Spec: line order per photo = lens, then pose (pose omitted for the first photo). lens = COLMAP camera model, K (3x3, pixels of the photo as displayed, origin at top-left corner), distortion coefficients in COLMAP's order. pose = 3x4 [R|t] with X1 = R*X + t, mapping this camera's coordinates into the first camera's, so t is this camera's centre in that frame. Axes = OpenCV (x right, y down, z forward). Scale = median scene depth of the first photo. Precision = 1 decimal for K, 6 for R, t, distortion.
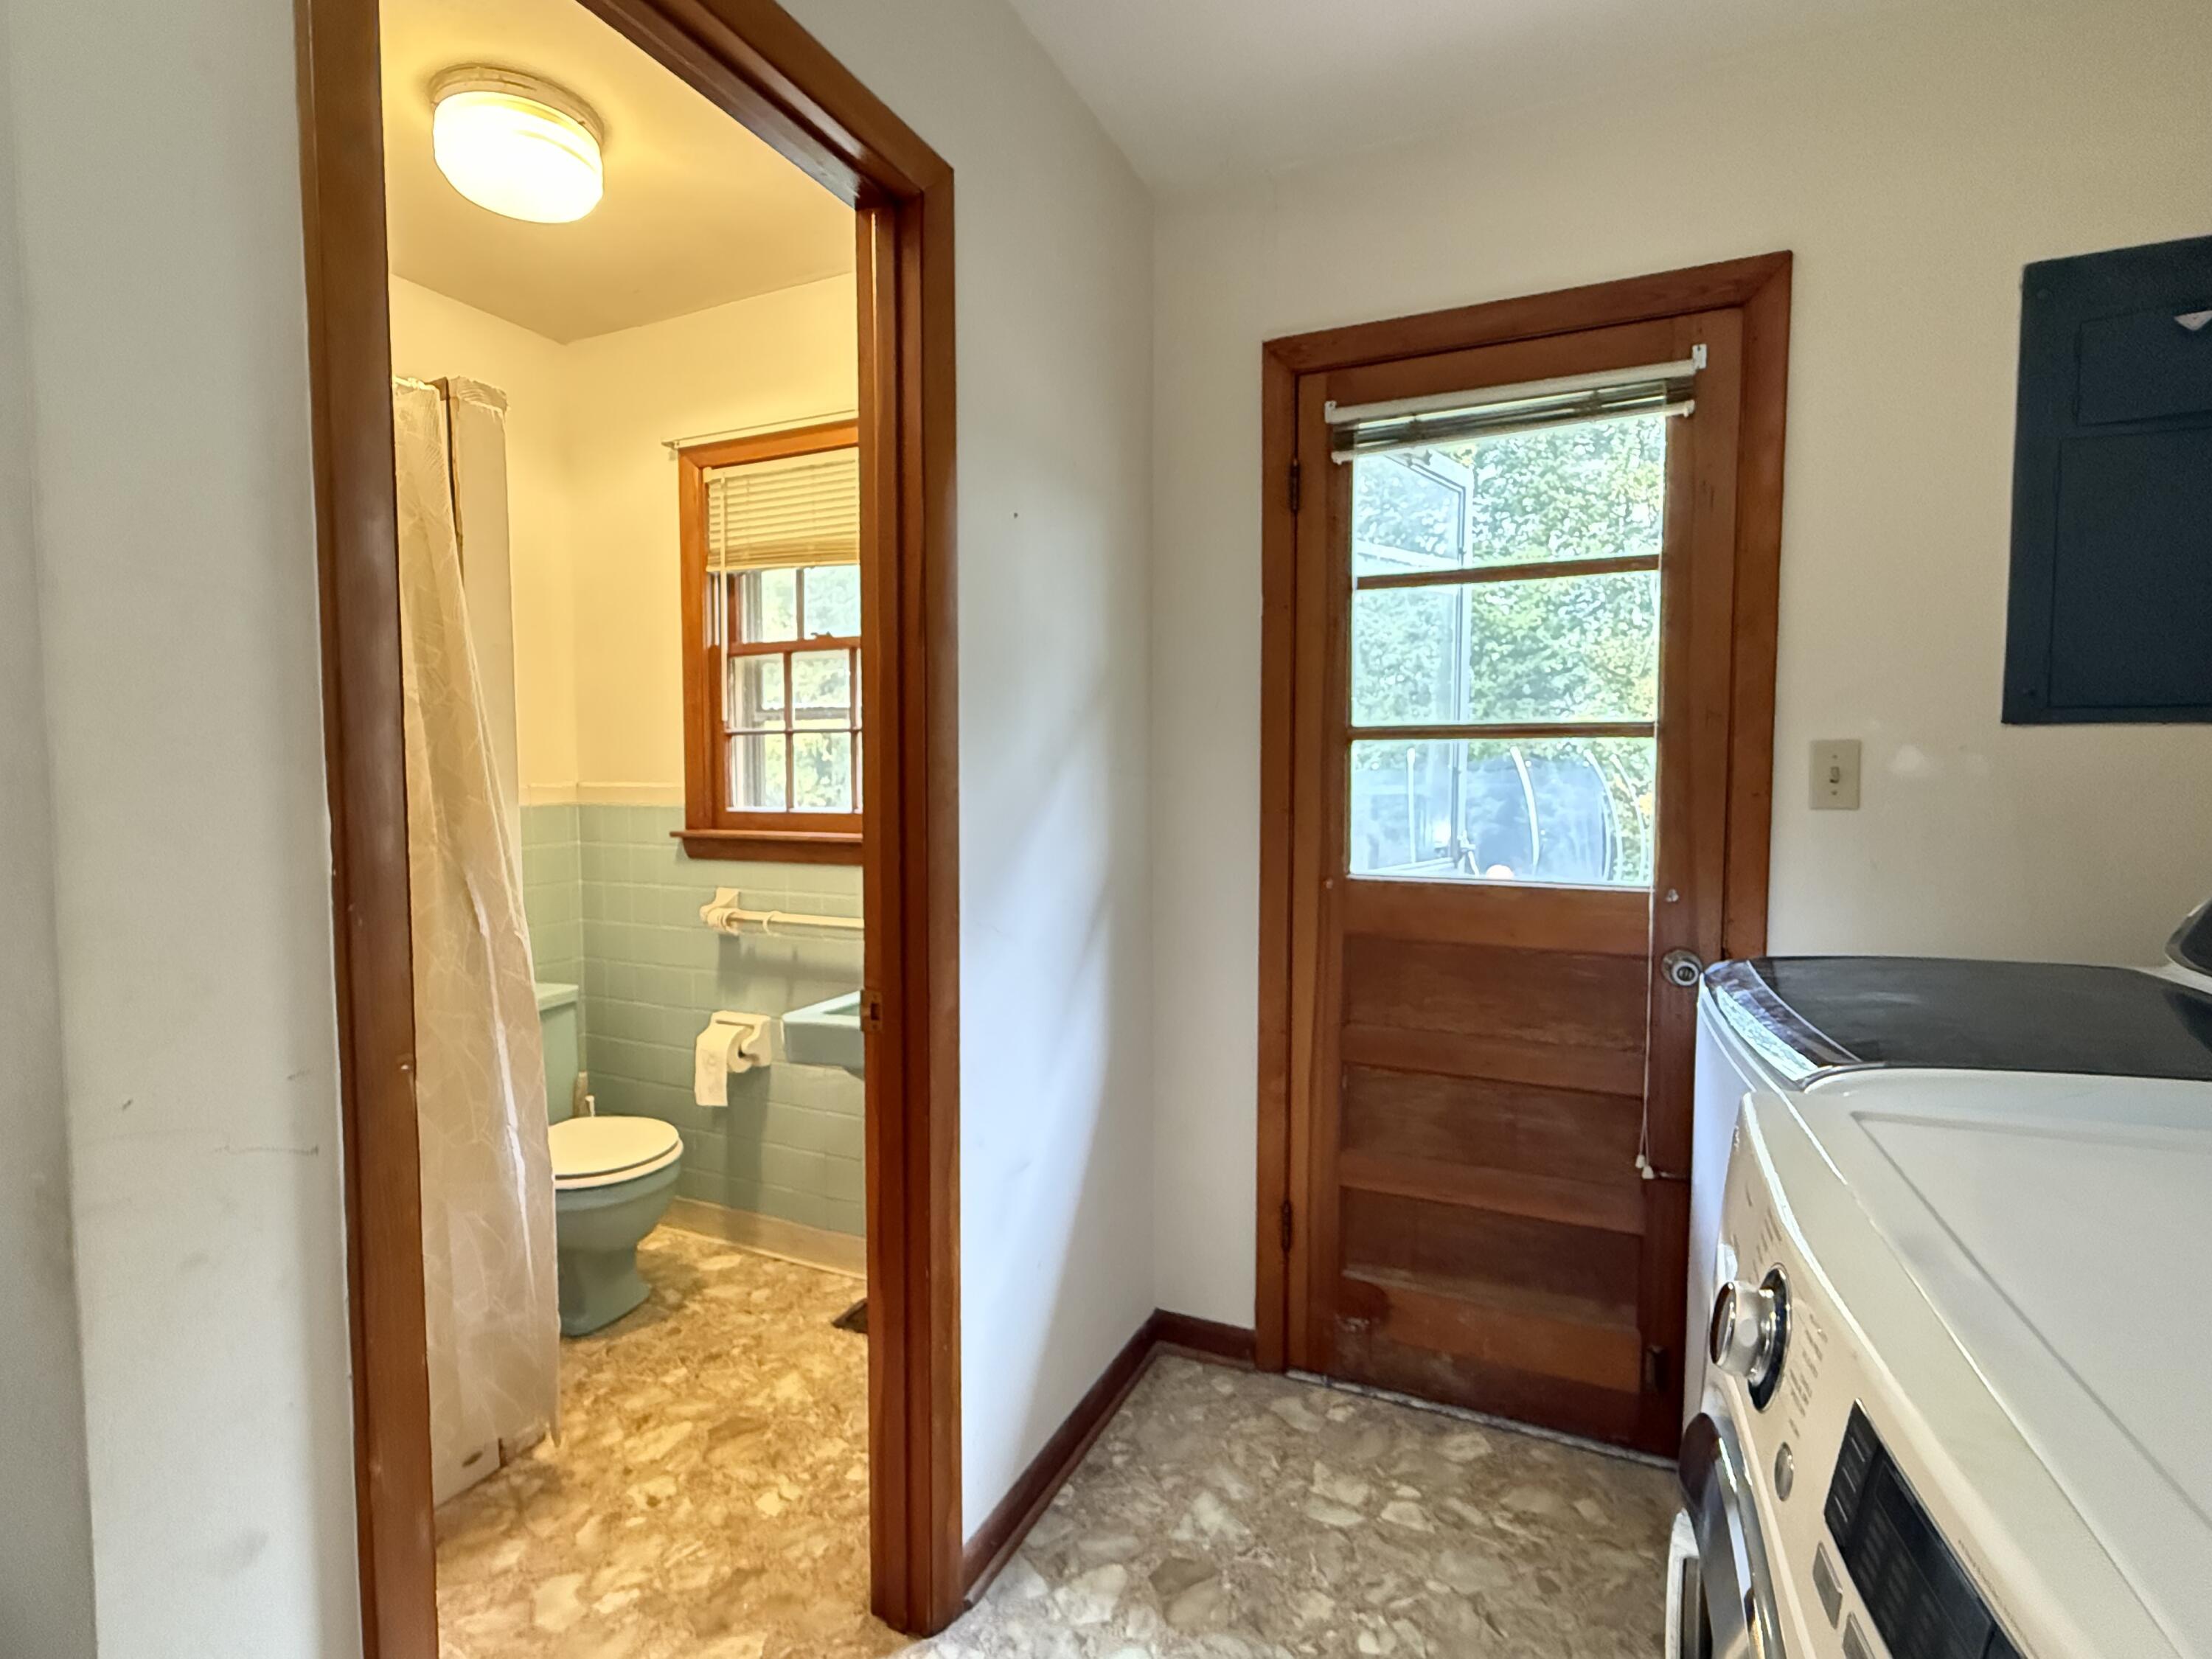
lens RADIAL K [[1043.3, 0, 1098.2], [0, 1043.3, 826.9], [0, 0, 1]] dist [-0.003487, 0.000026]
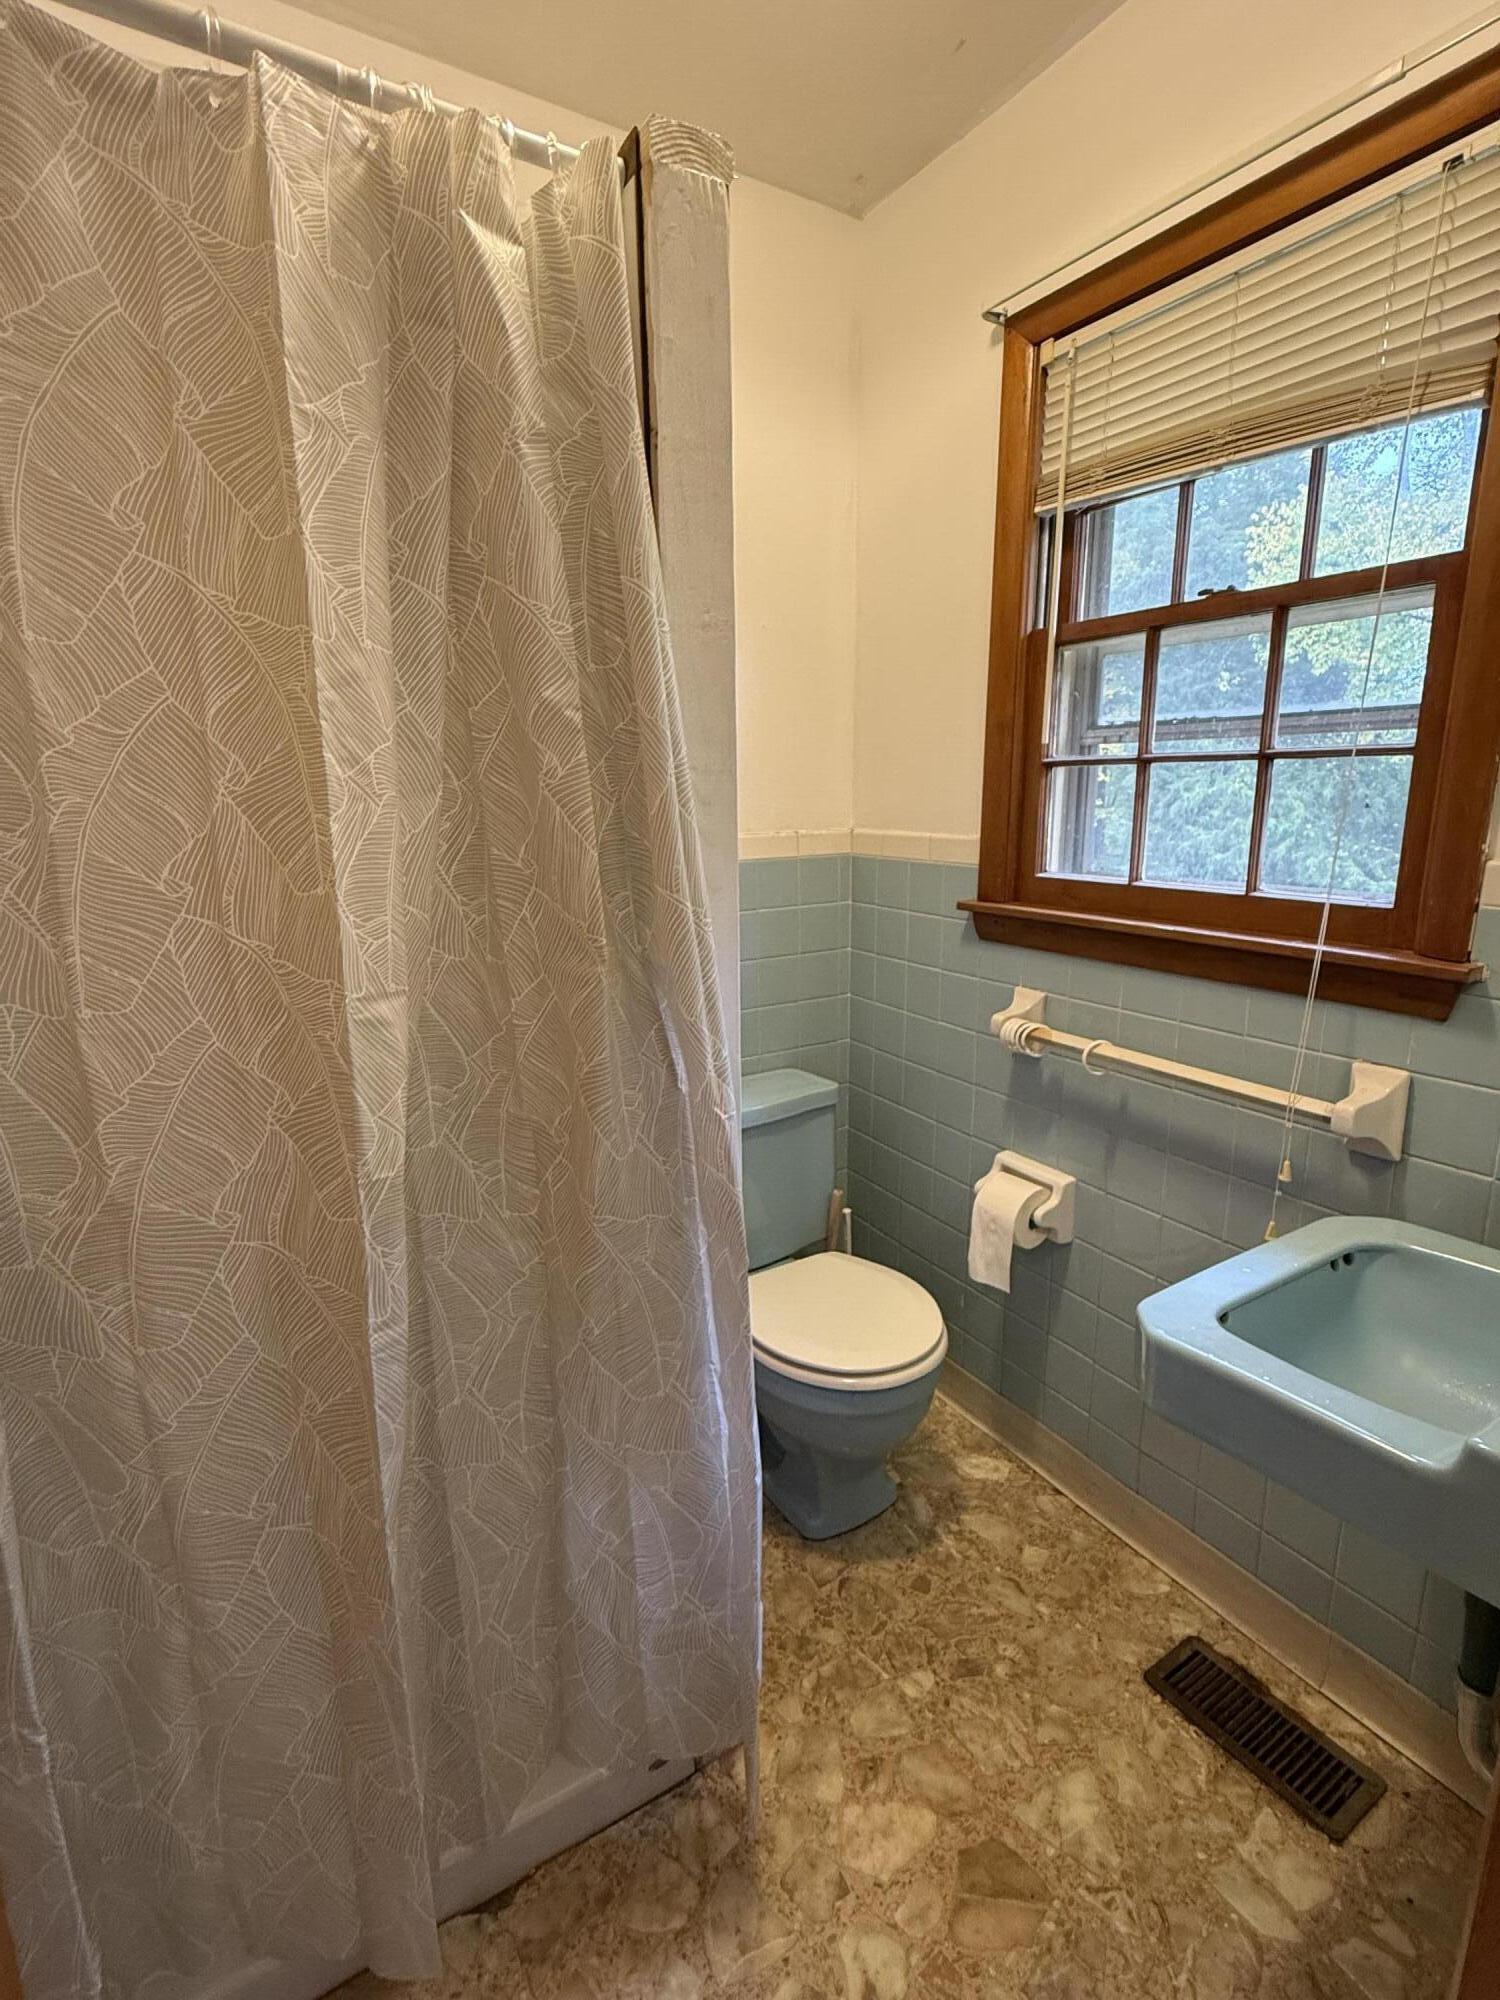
lens RADIAL K [[943.3, 0, 751.0], [0, 943.3, 997.3], [0, 0, 1]] dist [-0.003487, 0.000026]
pose [[0.827487, 0.115337, -0.549512, -0.165832], [-0.026286, 0.985560, 0.167275, -0.038773], [0.560870, -0.123973, 0.818569, 0.384875]]
